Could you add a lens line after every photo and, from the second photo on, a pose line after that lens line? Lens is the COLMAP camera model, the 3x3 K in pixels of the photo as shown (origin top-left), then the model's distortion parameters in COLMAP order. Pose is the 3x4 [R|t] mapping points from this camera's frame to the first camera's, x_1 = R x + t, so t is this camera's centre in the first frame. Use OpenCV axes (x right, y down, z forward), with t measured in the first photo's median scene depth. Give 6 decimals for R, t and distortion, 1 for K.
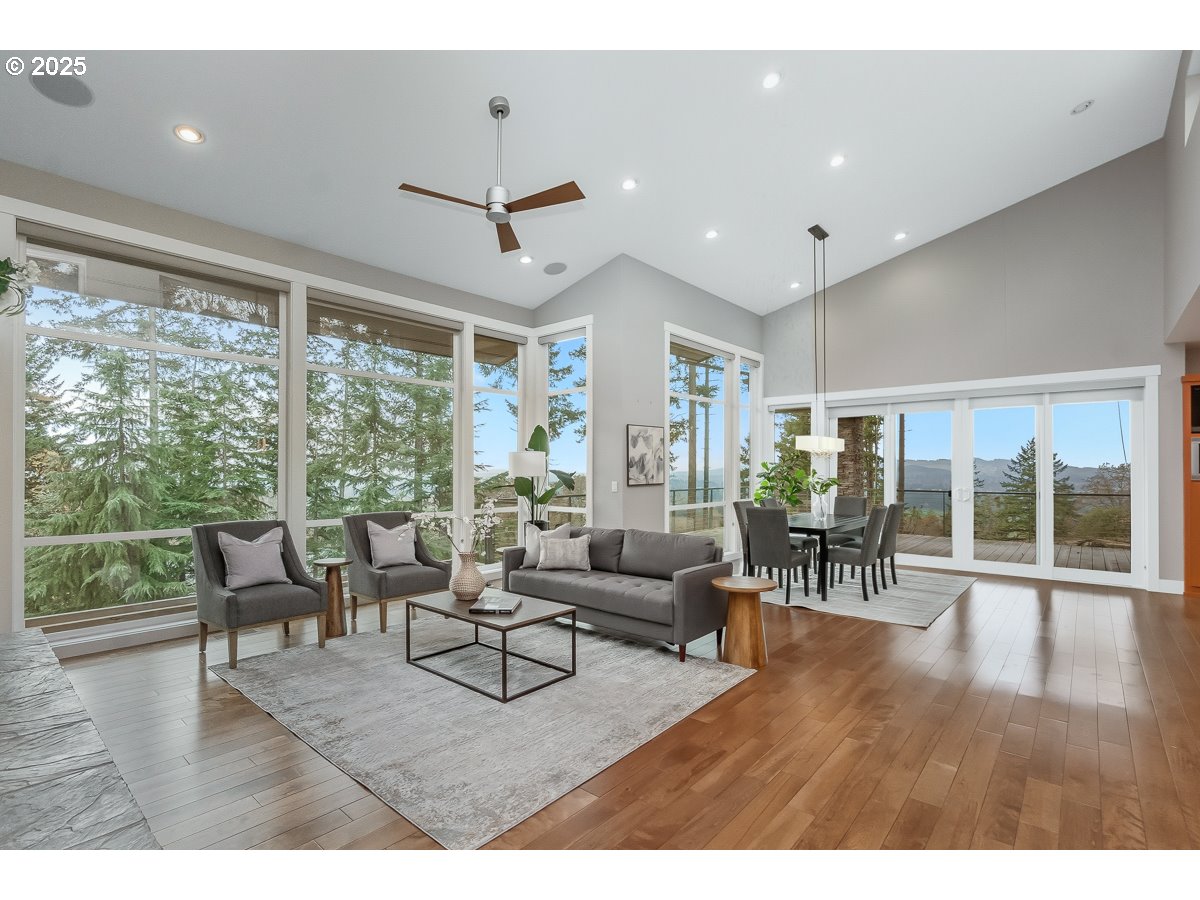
lens RADIAL K [[569.3, 0, 600.8], [0, 569.3, 464.0], [0, 0, 1]] dist [-0.001826, -0.000236]
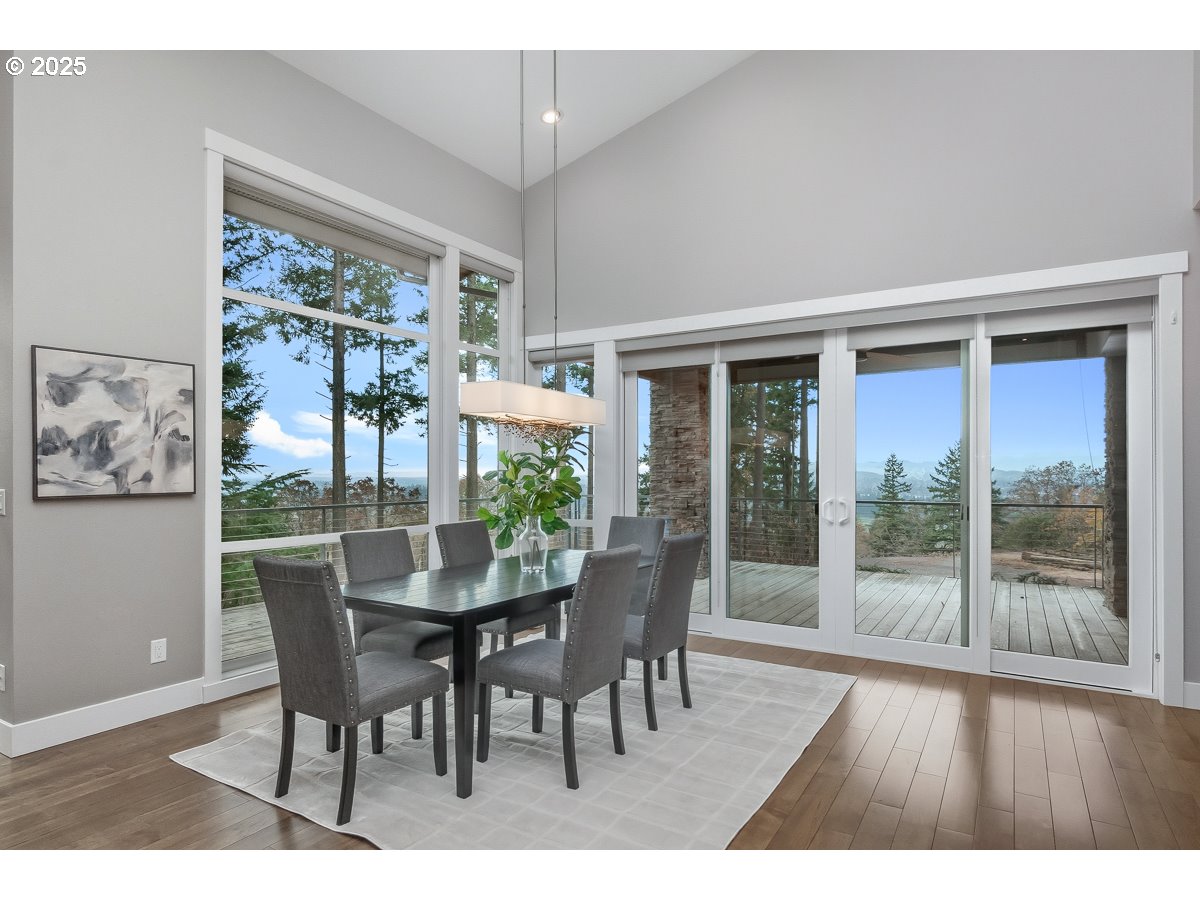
lens RADIAL K [[673.9, 0, 598.9], [0, 673.9, 467.1], [0, 0, 1]] dist [-0.001059, -0.000007]
pose [[0.987690, 0.001503, 0.156417, 0.313047], [-0.001703, 0.999998, 0.001139, 0.012425], [-0.156415, -0.001392, 0.987691, 0.405942]]
